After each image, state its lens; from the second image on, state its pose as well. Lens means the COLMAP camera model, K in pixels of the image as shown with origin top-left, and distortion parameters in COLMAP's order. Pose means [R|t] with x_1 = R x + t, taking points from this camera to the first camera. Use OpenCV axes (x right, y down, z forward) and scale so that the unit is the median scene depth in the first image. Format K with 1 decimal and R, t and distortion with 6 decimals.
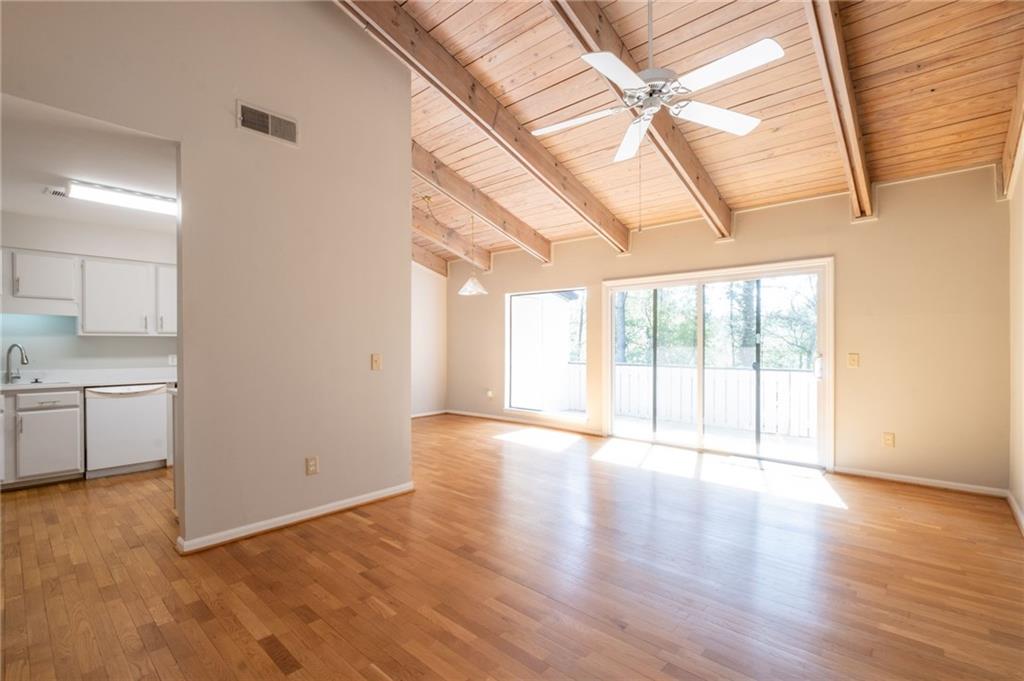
lens RADIAL K [[464.4, 0, 504.4], [0, 464.4, 345.3], [0, 0, 1]] dist [-0.000940, 0.000498]
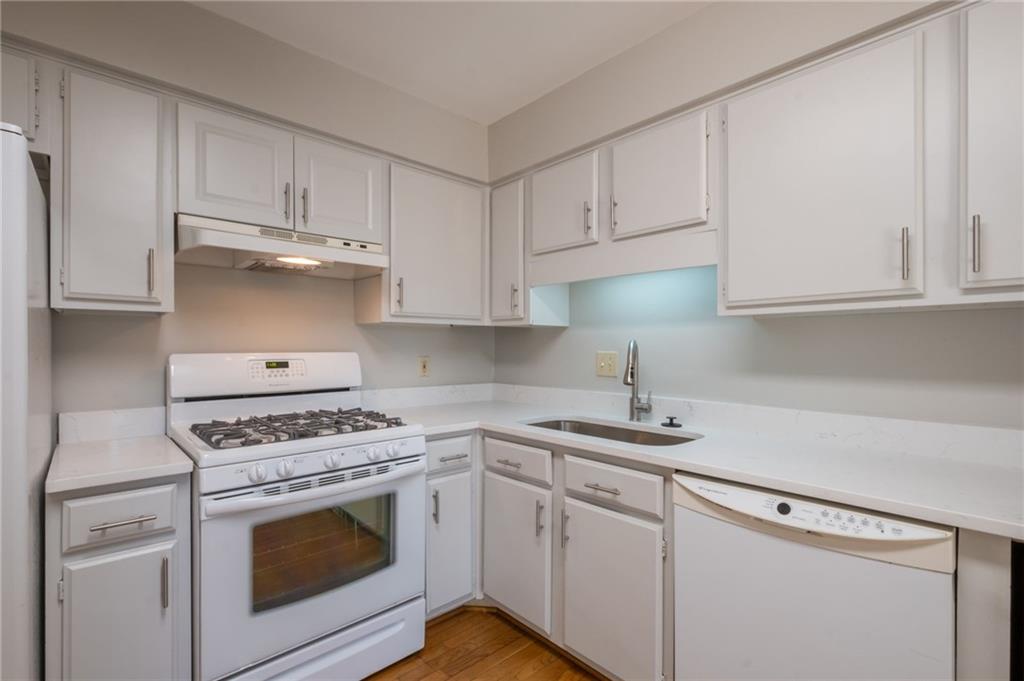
lens RADIAL K [[464.4, 0, 504.0], [0, 464.4, 347.7], [0, 0, 1]] dist [-0.000940, 0.000498]
pose [[-0.092942, 0.010590, -0.995615, -0.557172], [0.004939, 0.999936, 0.010175, -0.000951], [0.995659, -0.003972, -0.092988, 0.903842]]
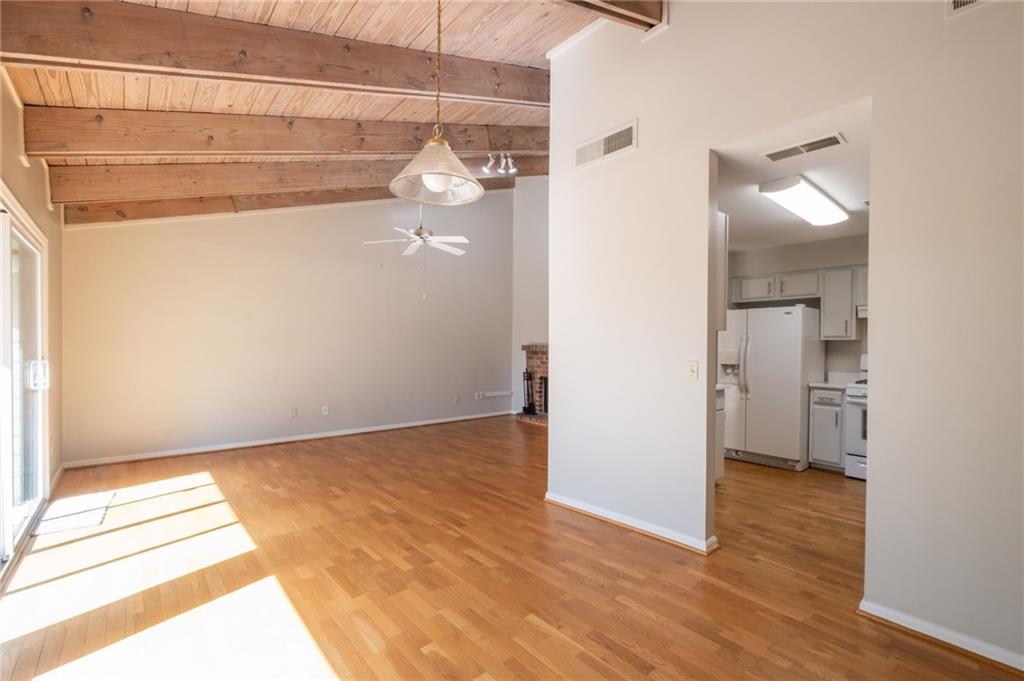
lens RADIAL K [[450.0, 0, 503.6], [0, 450.0, 347.0], [0, 0, 1]] dist [0.000586, -0.000999]
pose [[-0.991278, -0.005910, 0.131655, -0.213132], [-0.006255, 0.999978, -0.002206, -0.002141], [-0.131639, -0.003011, -0.991293, 1.785210]]
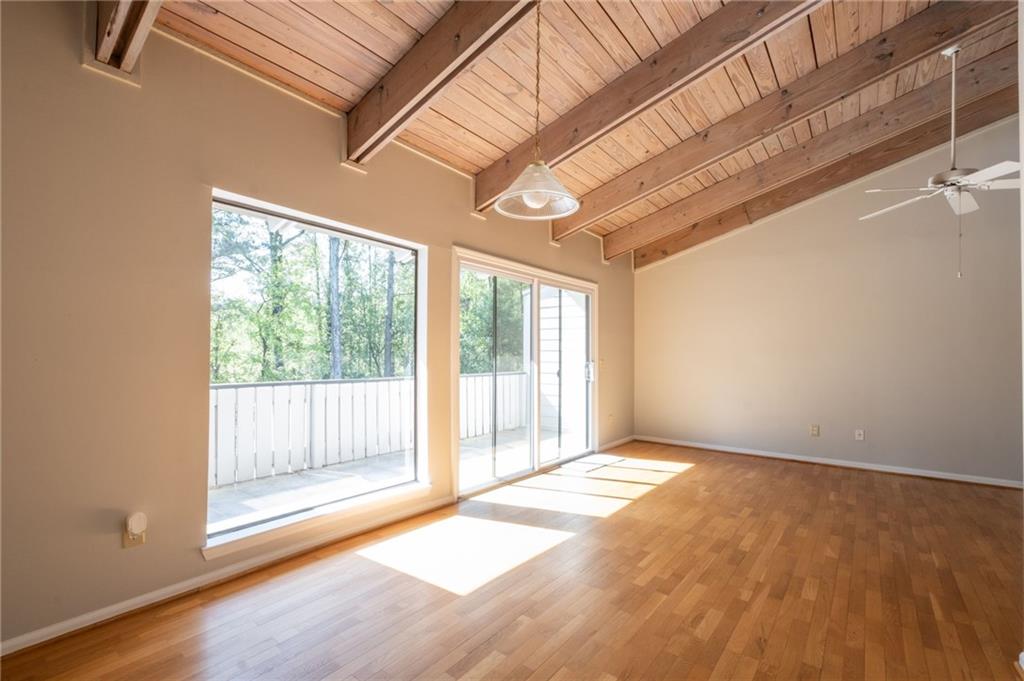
lens RADIAL K [[464.4, 0, 503.7], [0, 464.4, 347.0], [0, 0, 1]] dist [-0.000940, 0.000498]
pose [[-0.078193, 0.012341, 0.996862, -0.576488], [-0.011257, 0.999849, -0.013261, 0.002098], [-0.996875, -0.012258, -0.078042, 1.436963]]
